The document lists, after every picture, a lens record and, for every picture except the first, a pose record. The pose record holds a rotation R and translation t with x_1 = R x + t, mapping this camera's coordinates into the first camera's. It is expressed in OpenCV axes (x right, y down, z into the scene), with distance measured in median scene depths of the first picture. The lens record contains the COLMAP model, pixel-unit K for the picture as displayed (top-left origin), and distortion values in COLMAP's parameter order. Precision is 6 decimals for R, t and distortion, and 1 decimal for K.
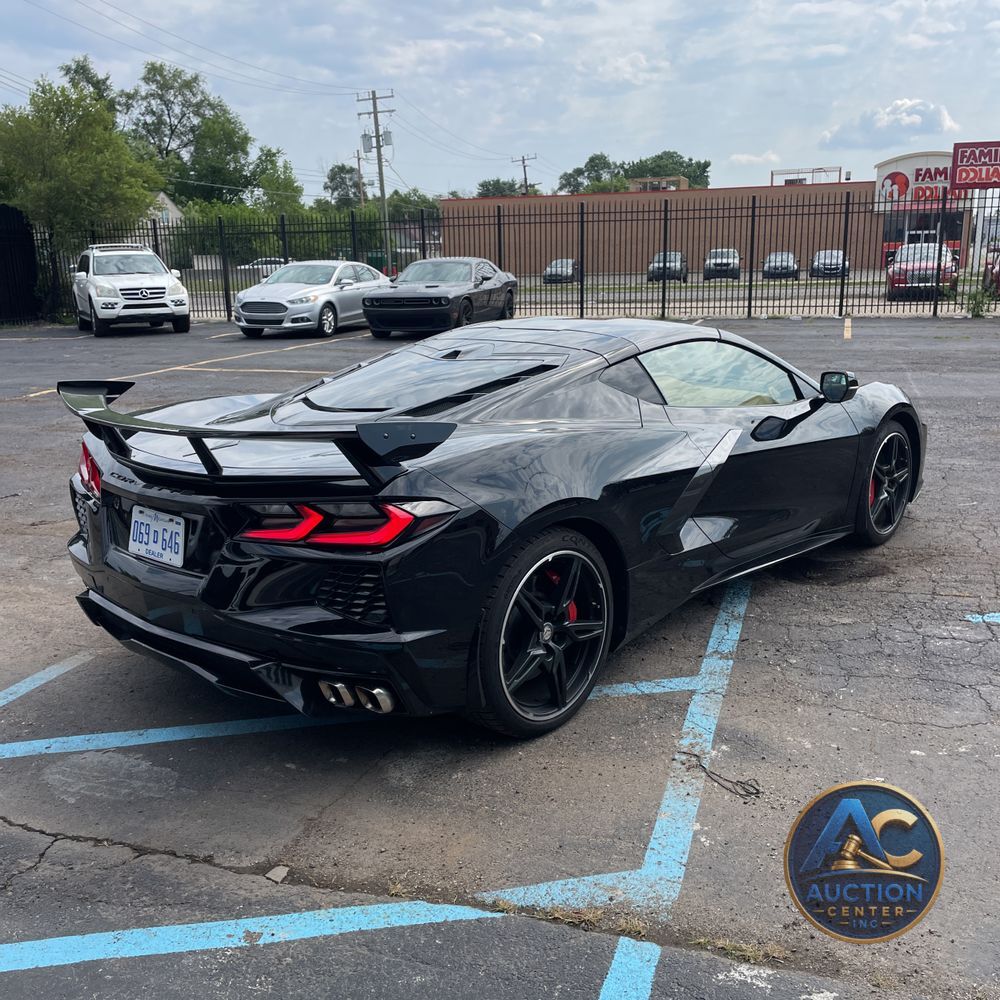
lens RADIAL K [[1002.8, 0, 500.8], [0, 1002.8, 496.0], [0, 0, 1]] dist [0.086182, -0.117887]
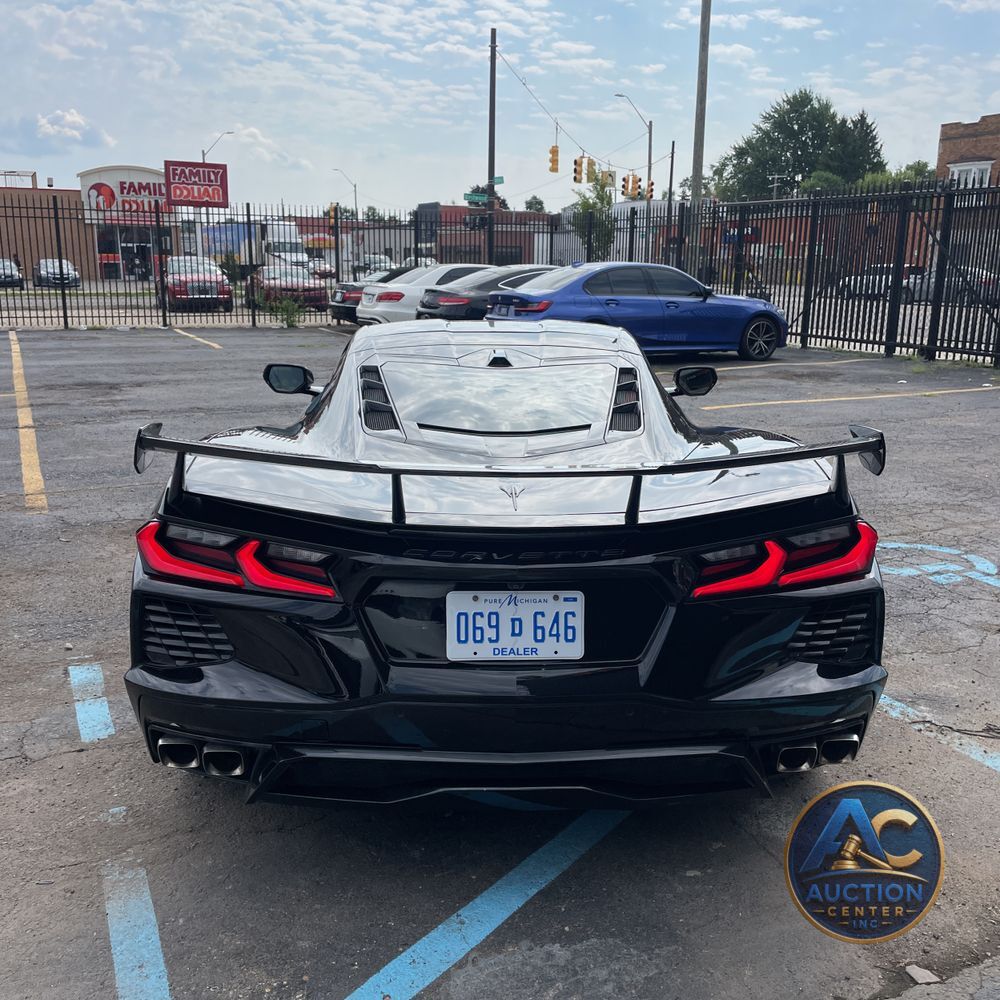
lens RADIAL K [[1002.3, 0, 505.6], [0, 1002.3, 501.9], [0, 0, 1]] dist [0.091519, -0.121841]
pose [[0.730595, -0.129945, 0.670332, -0.101374], [0.134134, 0.989909, 0.045703, -0.009970], [-0.669506, 0.056524, 0.740653, 0.060635]]
